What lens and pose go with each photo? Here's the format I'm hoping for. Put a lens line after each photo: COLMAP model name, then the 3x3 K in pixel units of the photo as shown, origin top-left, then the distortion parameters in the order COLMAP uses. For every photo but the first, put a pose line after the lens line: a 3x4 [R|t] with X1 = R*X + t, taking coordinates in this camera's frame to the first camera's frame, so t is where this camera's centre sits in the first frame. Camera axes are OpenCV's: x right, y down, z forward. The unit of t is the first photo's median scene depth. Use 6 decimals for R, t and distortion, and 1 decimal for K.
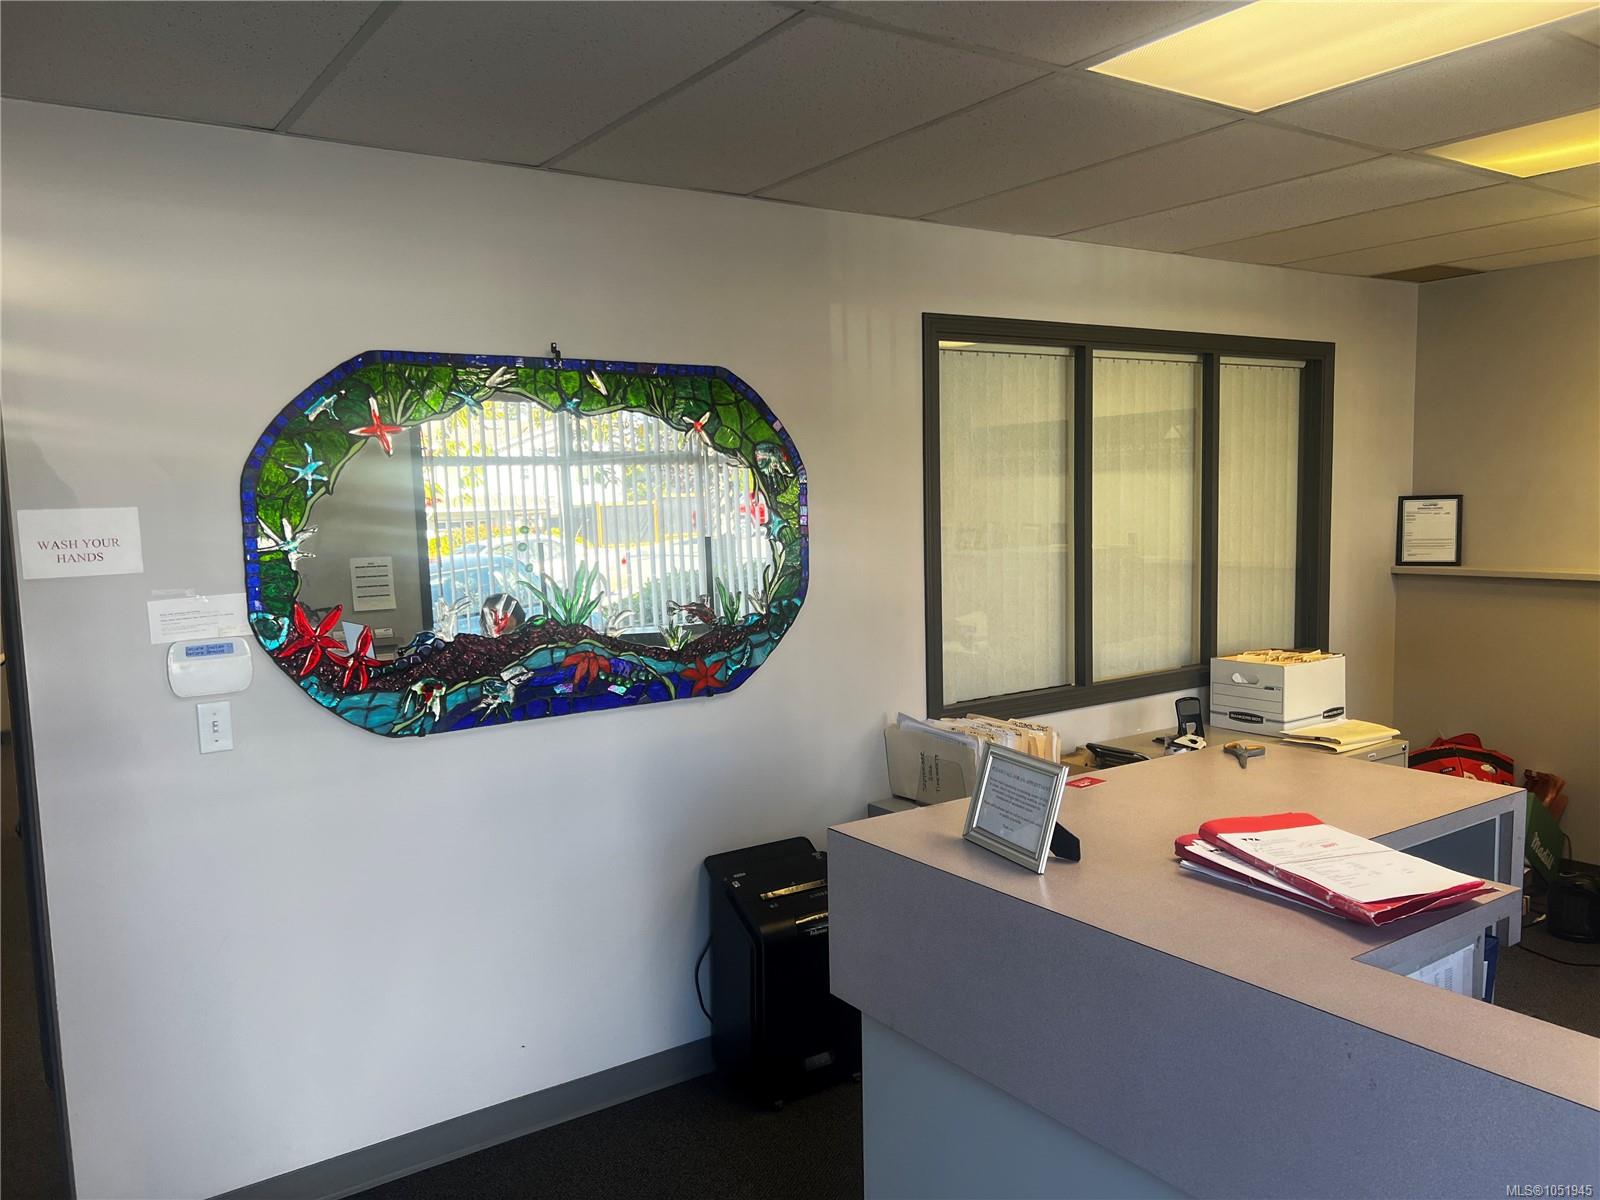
lens RADIAL K [[1198.0, 0, 796.0], [0, 1198.0, 603.3], [0, 0, 1]] dist [0.022534, -0.015949]
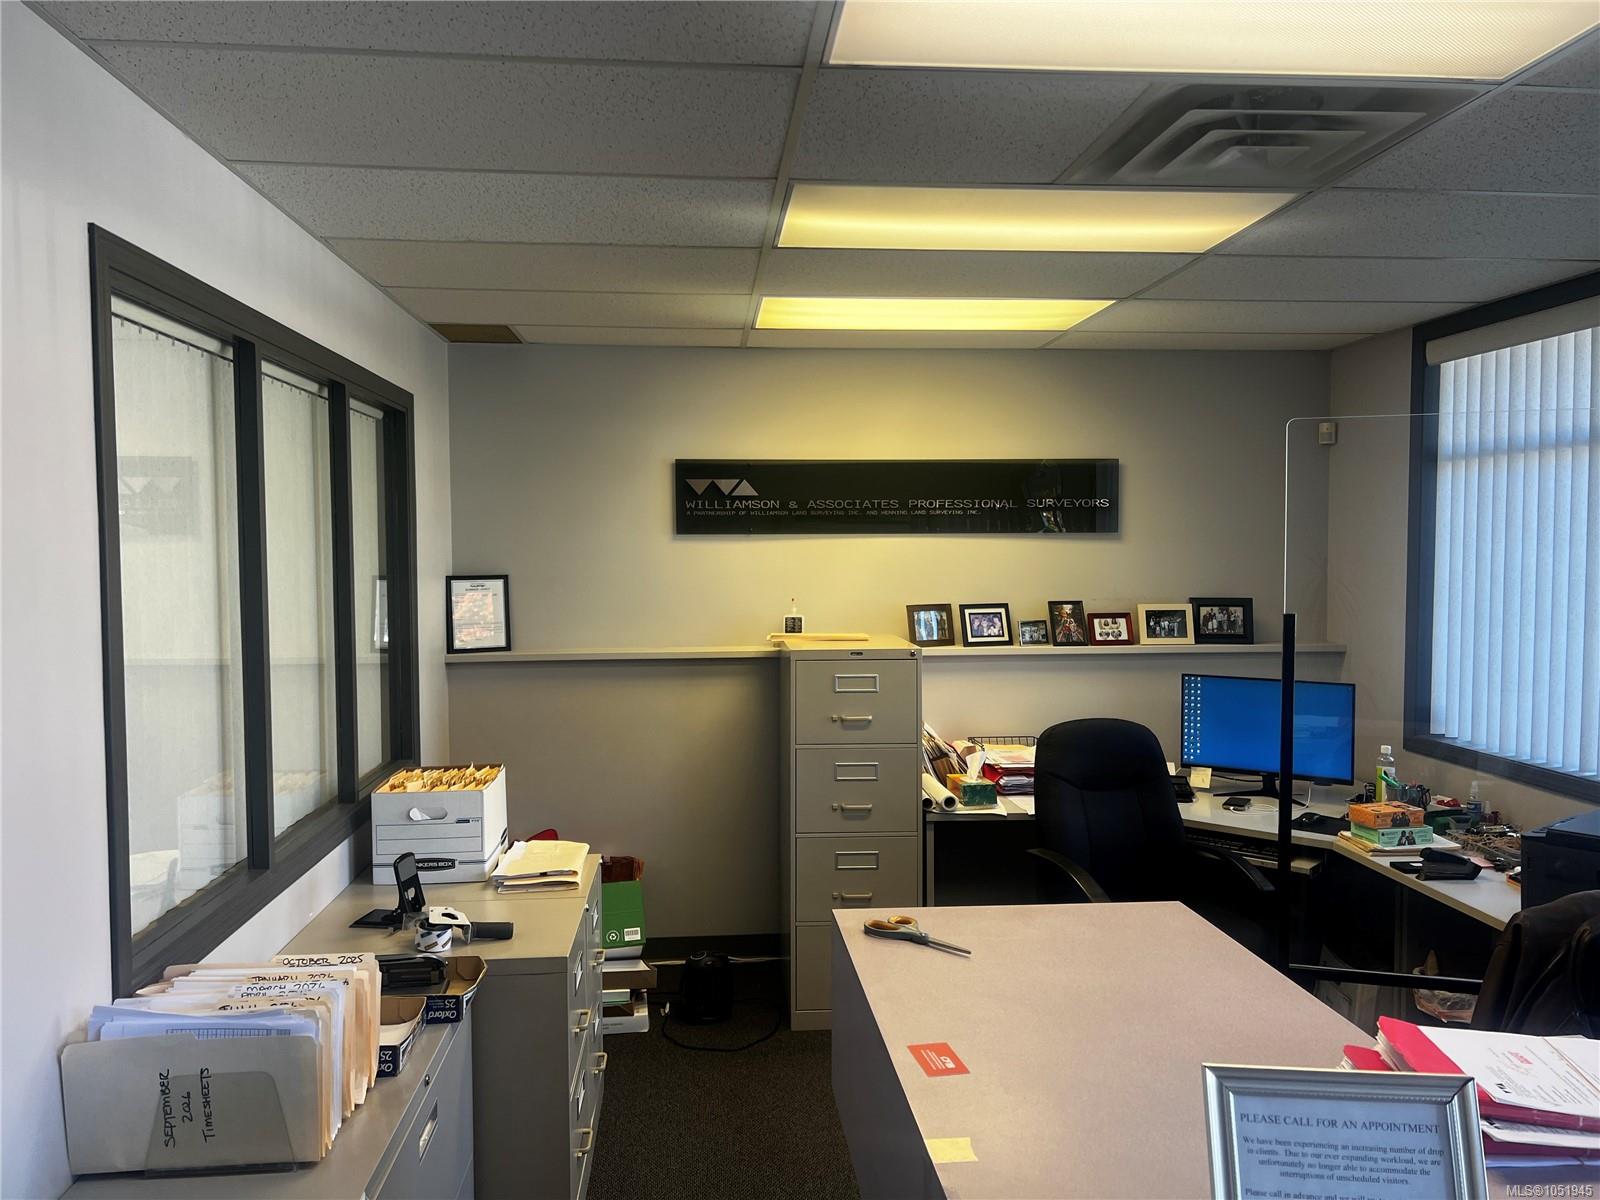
lens RADIAL K [[1198.0, 0, 797.9], [0, 1198.0, 600.9], [0, 0, 1]] dist [0.022534, -0.015949]
pose [[0.507990, -0.016408, 0.861207, -0.153966], [0.075187, 0.996847, -0.025357, -0.033357], [-0.858075, 0.077632, 0.507622, 0.383167]]
